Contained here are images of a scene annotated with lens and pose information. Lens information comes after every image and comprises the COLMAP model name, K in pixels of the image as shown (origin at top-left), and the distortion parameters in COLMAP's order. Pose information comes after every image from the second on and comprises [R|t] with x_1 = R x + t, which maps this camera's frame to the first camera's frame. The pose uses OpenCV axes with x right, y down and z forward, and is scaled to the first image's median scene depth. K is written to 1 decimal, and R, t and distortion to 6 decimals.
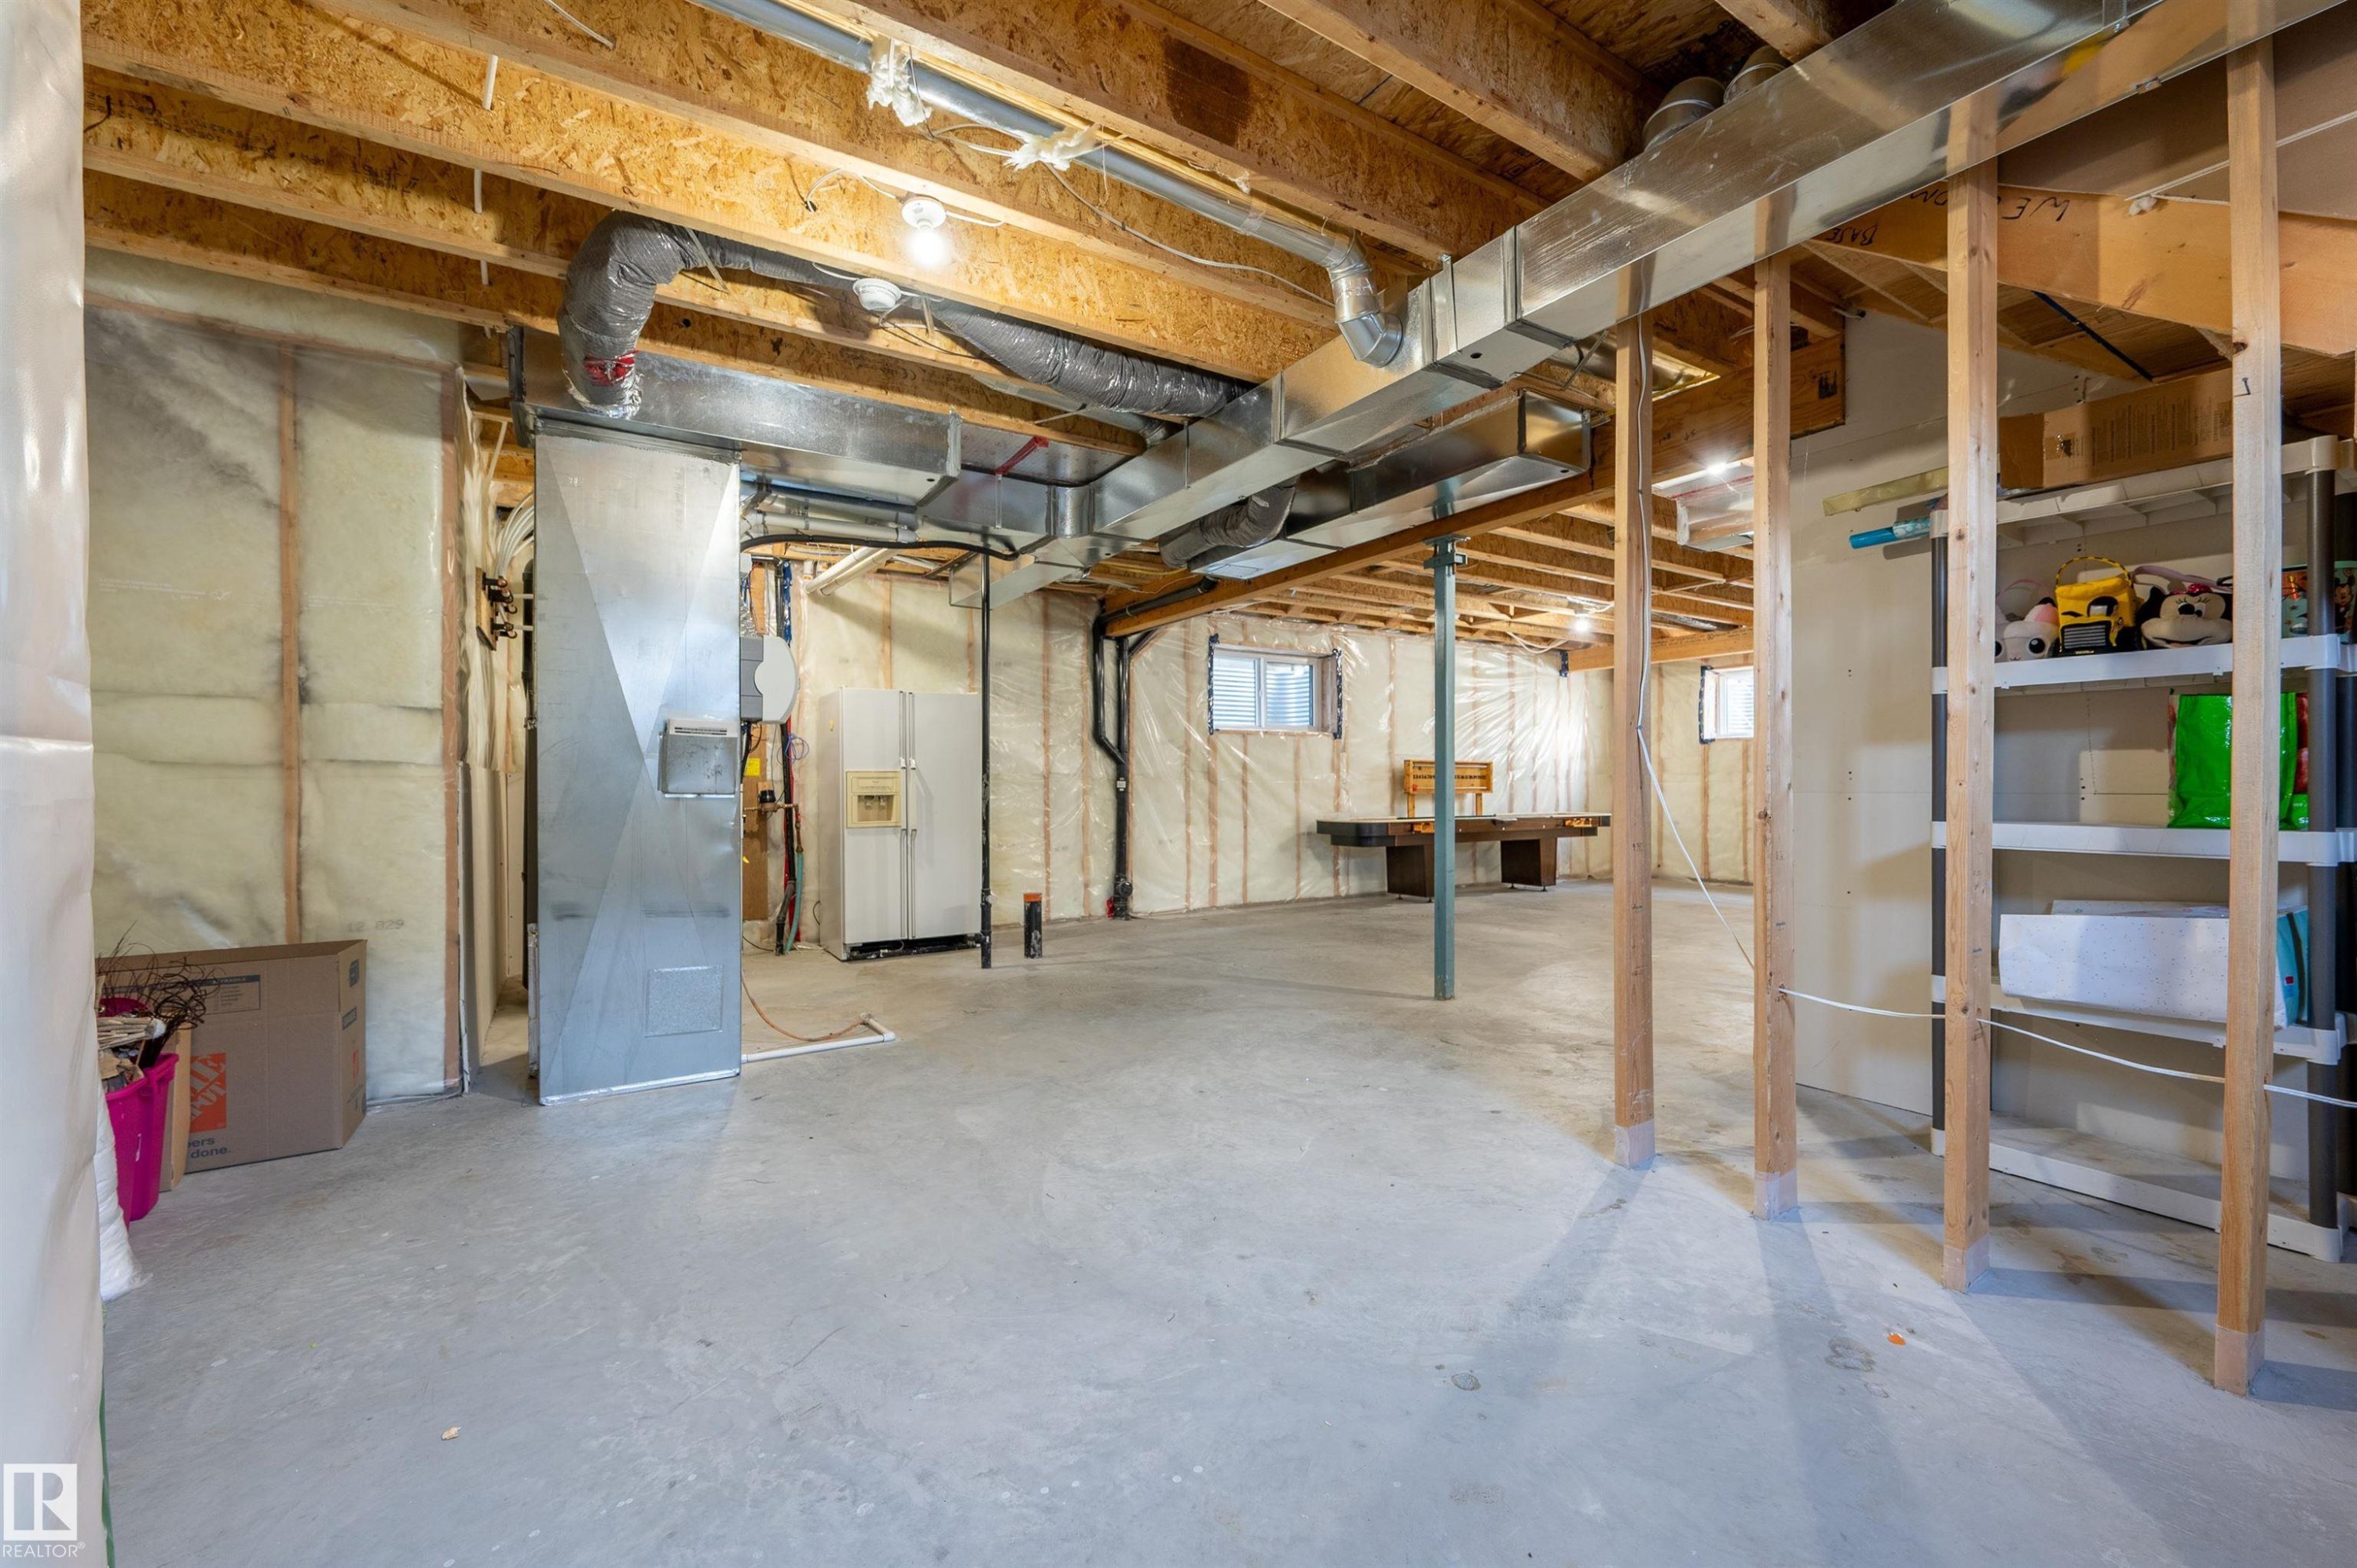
lens RADIAL K [[912.6, 0, 1188.7], [0, 912.6, 785.5], [0, 0, 1]] dist [0.002257, 0.000072]
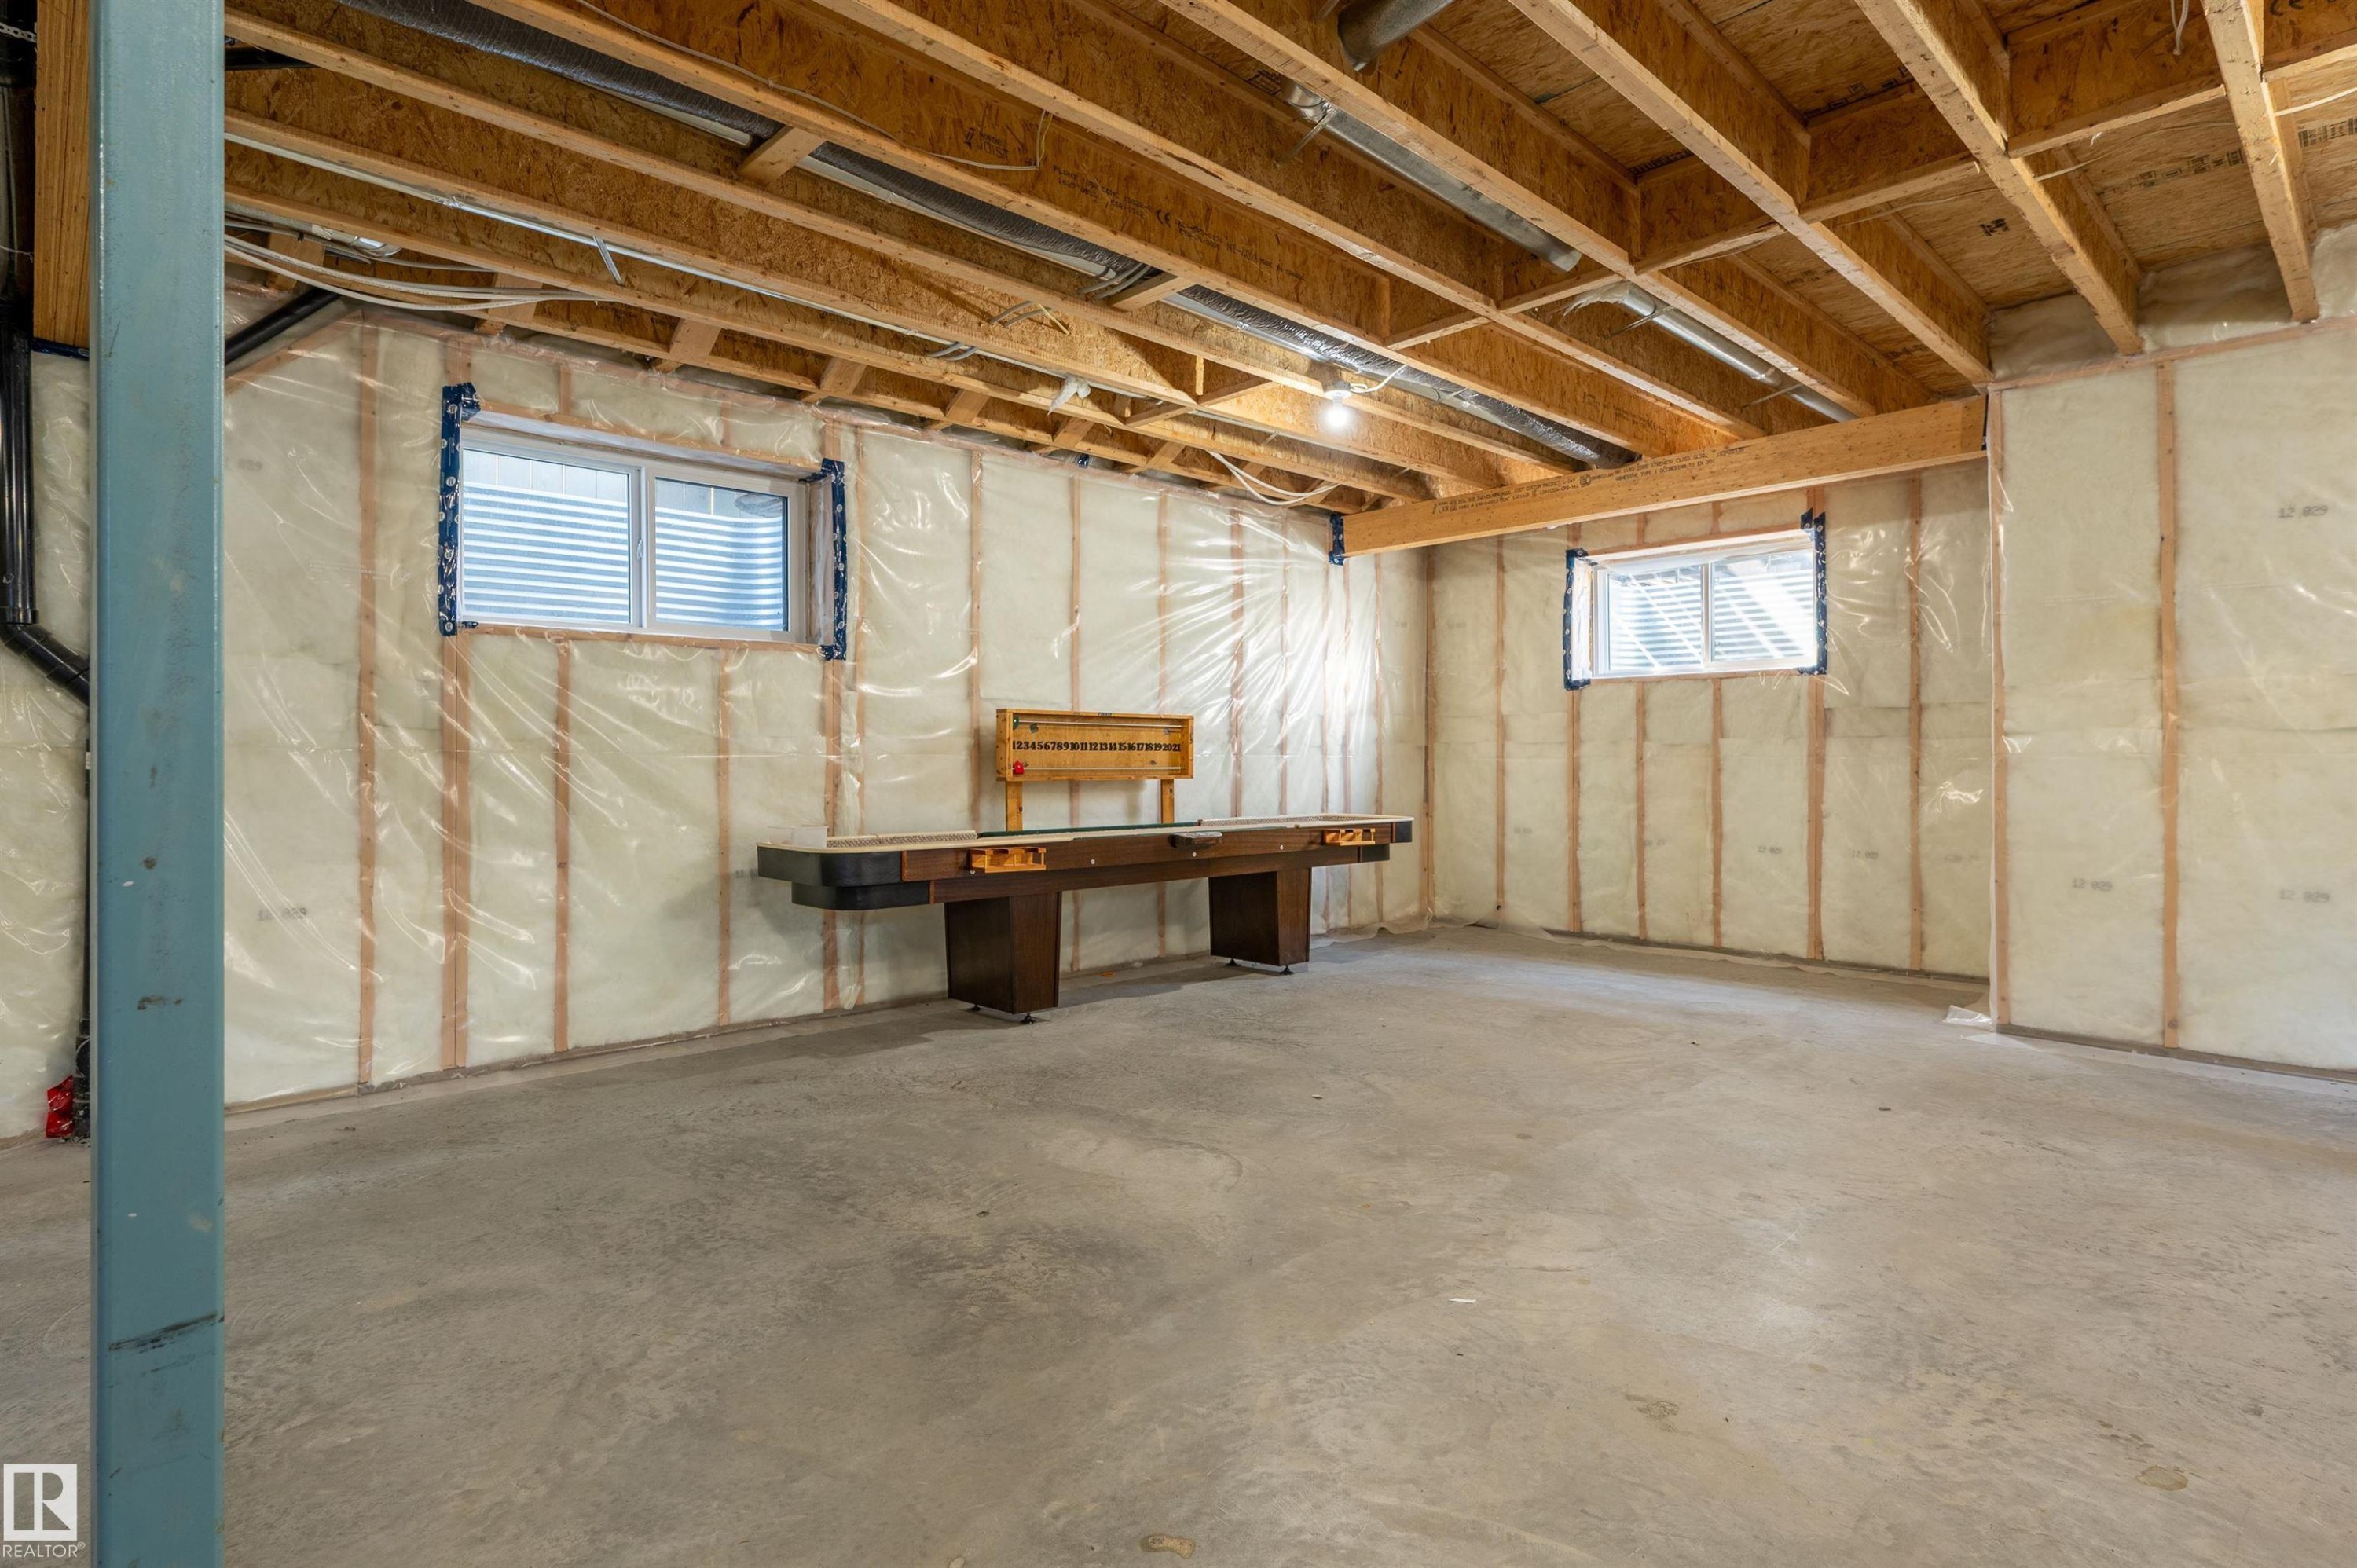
lens RADIAL K [[1188.6, 0, 1183.0], [0, 1188.6, 763.7], [0, 0, 1]] dist [-0.006928, 0.000569]
pose [[0.978297, 0.000083, 0.207207, 0.200456], [-0.000224, 1.000000, 0.000657, -0.000527], [-0.207207, -0.000689, 0.978297, 0.375399]]
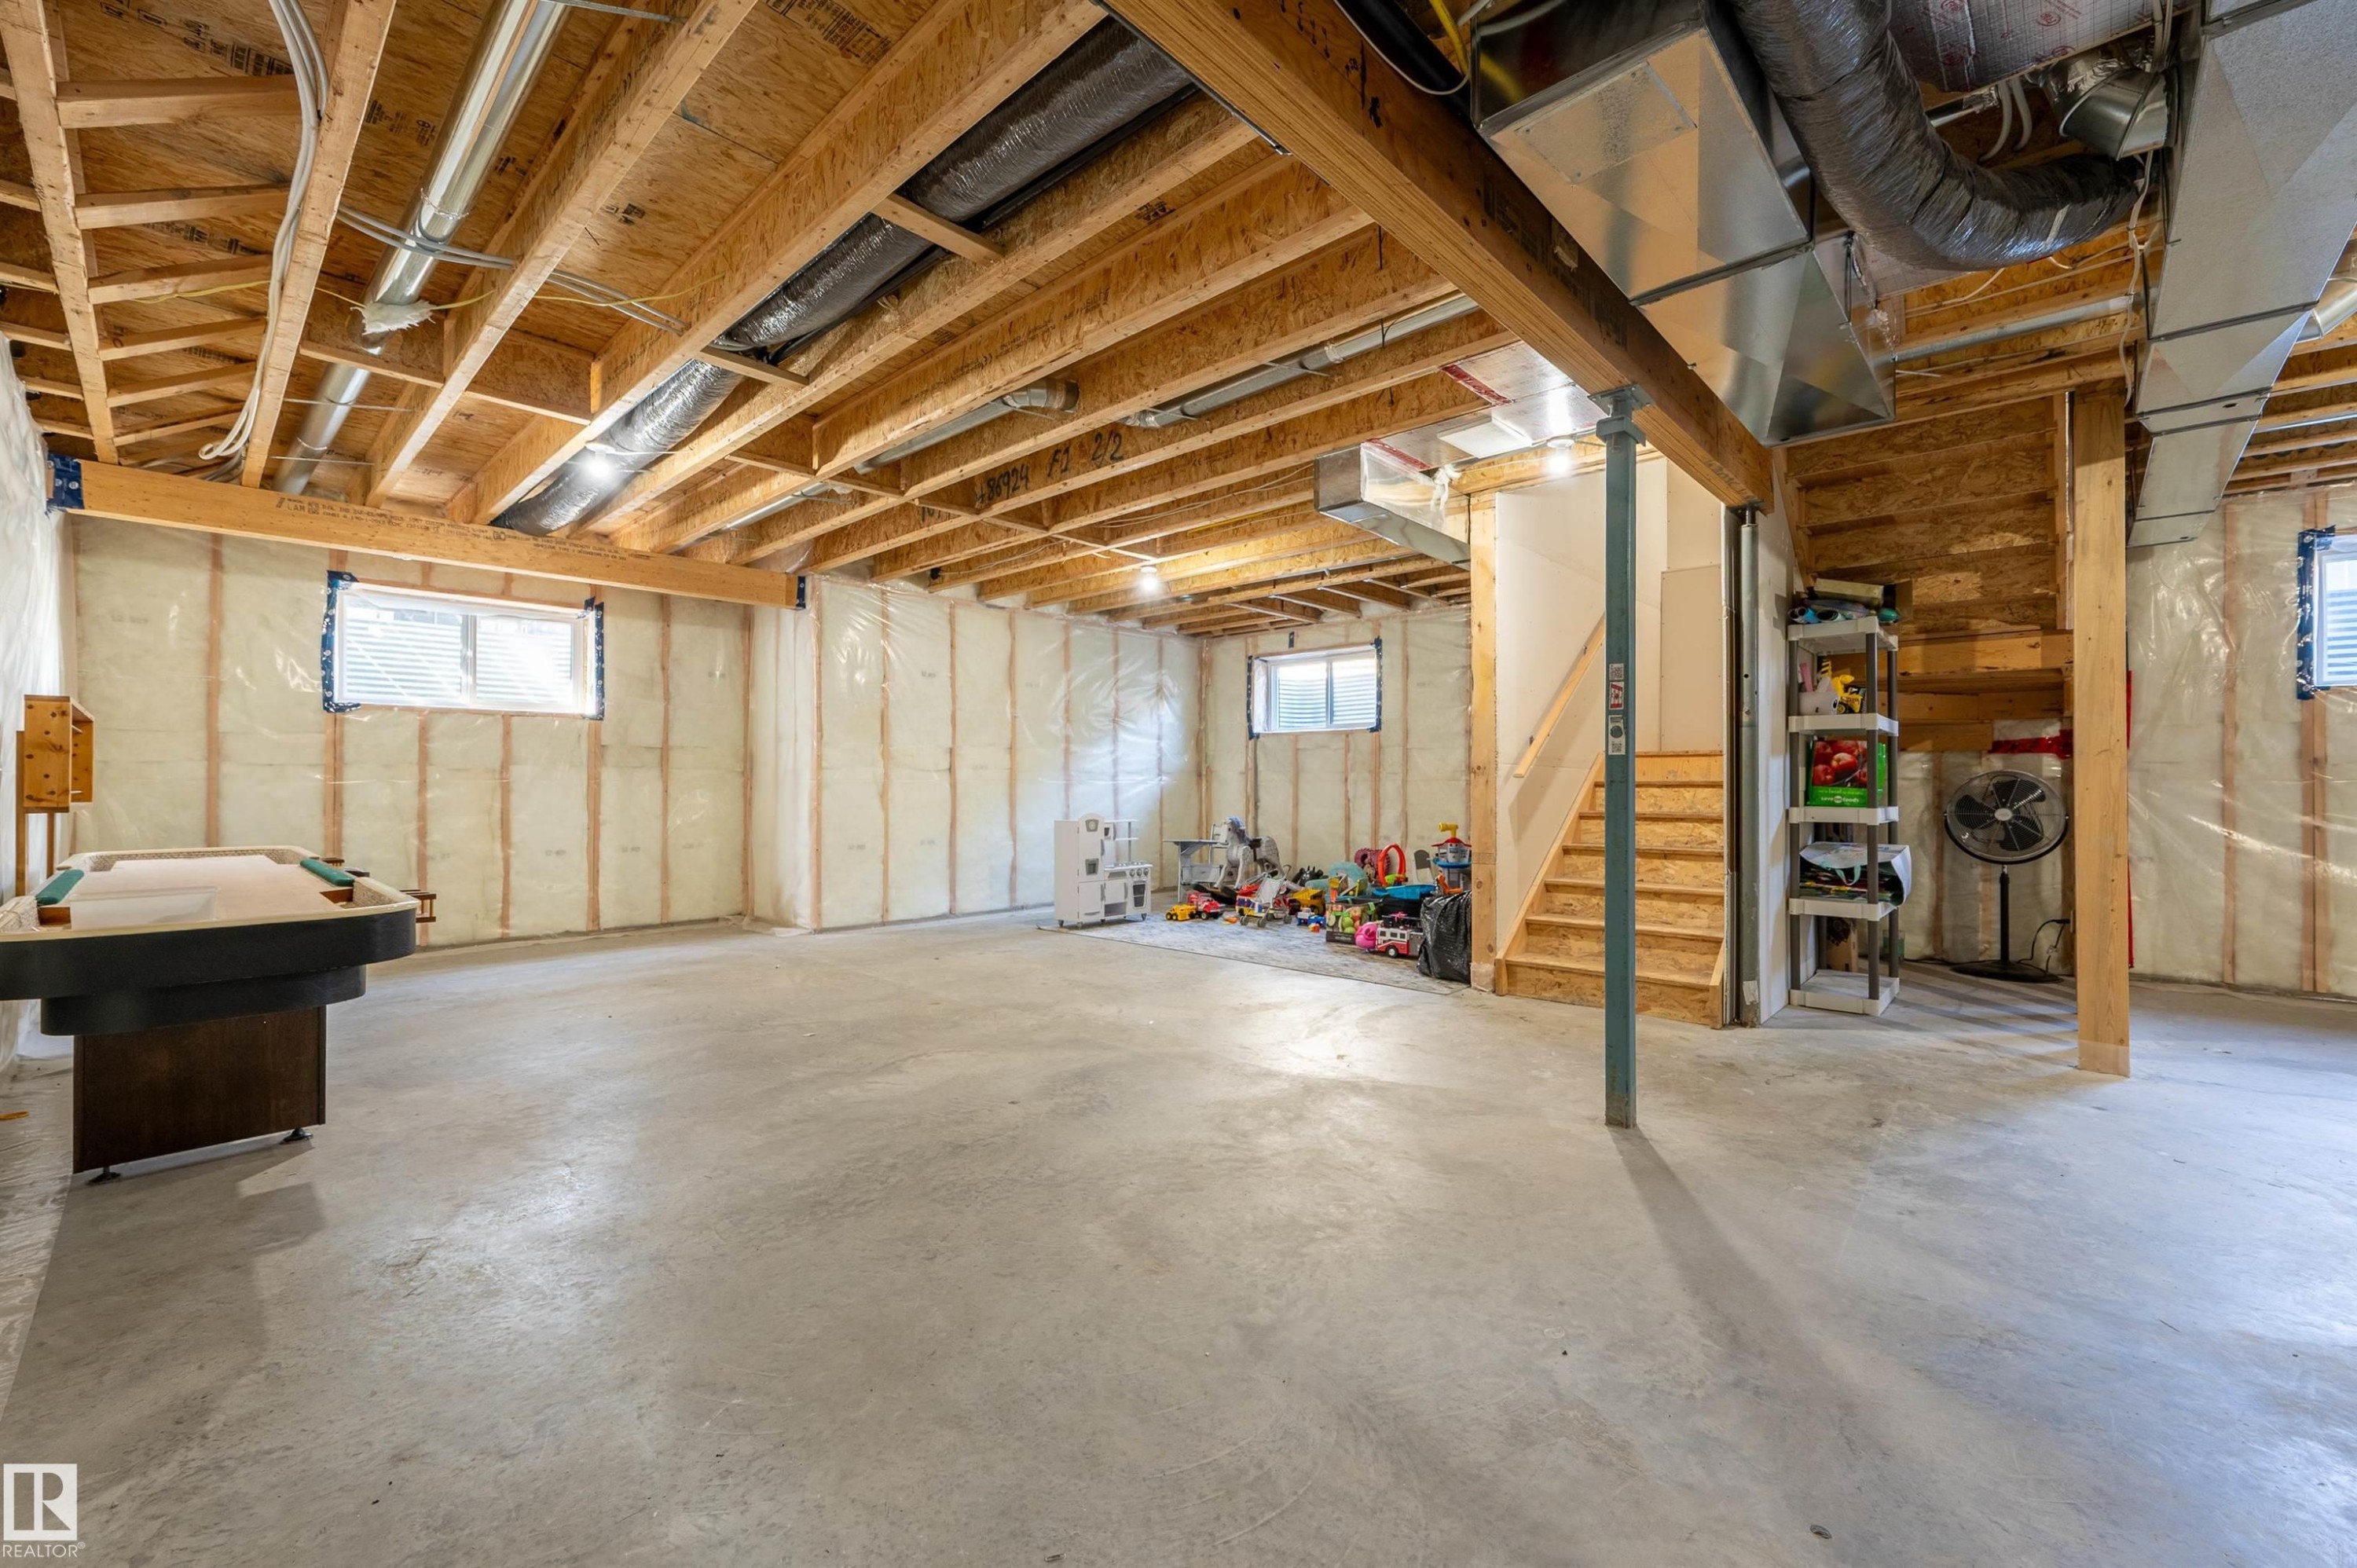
lens RADIAL K [[938.1, 0, 1192.5], [0, 938.1, 785.2], [0, 0, 1]] dist [-0.000390, -0.000462]
pose [[-0.251272, -0.000543, 0.967916, -0.133626], [0.000373, 1.000000, 0.000658, -0.000894], [-0.967916, 0.000526, -0.251272, 0.705937]]
